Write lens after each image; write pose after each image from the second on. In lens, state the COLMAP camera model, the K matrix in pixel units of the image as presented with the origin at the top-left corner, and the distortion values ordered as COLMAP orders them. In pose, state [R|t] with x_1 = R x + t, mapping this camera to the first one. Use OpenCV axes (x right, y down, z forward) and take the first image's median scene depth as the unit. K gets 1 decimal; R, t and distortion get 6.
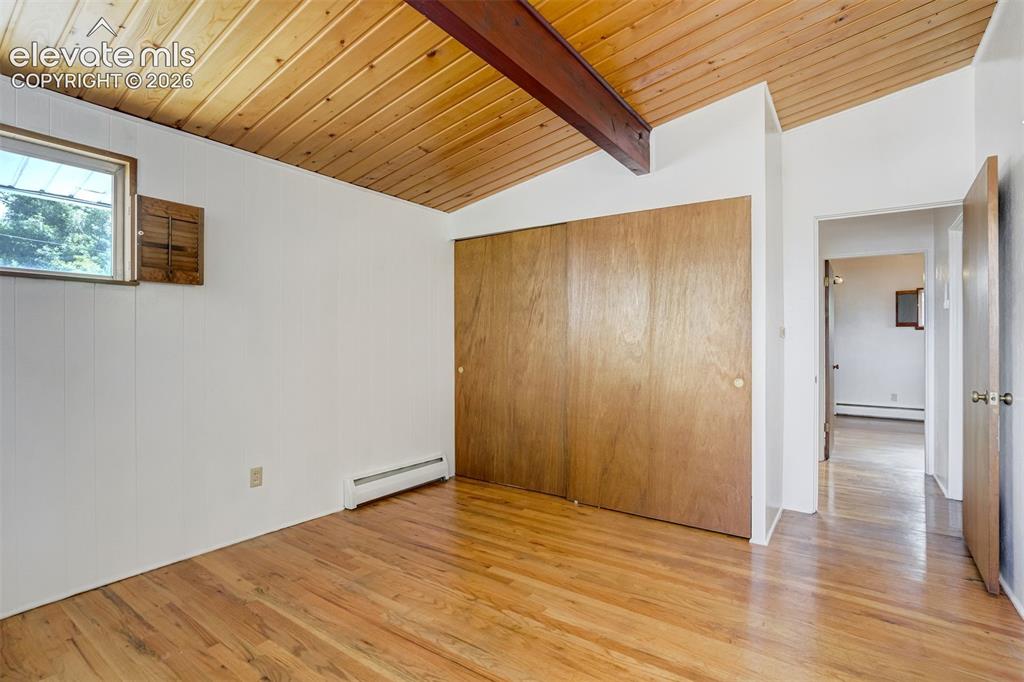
lens RADIAL K [[475.7, 0, 514.6], [0, 475.7, 343.9], [0, 0, 1]] dist [-0.000603, 0.000608]
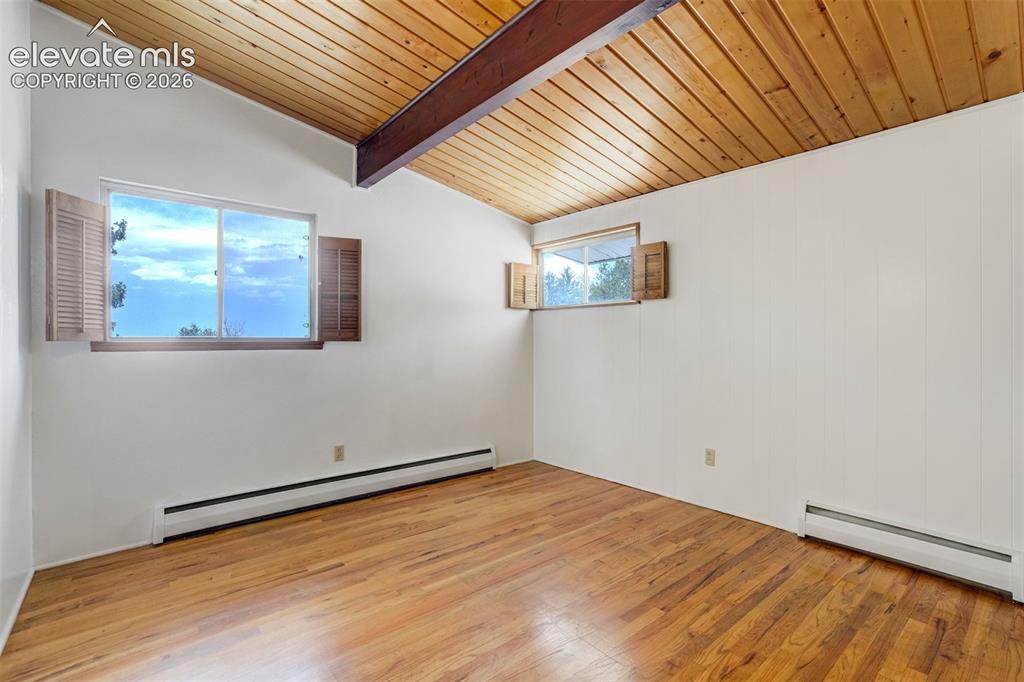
lens RADIAL K [[475.7, 0, 514.6], [0, 475.7, 343.9], [0, 0, 1]] dist [-0.000603, 0.000608]
pose [[-0.214723, 0.002295, -0.976672, 0.740210], [-0.006482, 0.999972, 0.003774, 0.005383], [0.976653, 0.007141, -0.214702, 0.847438]]
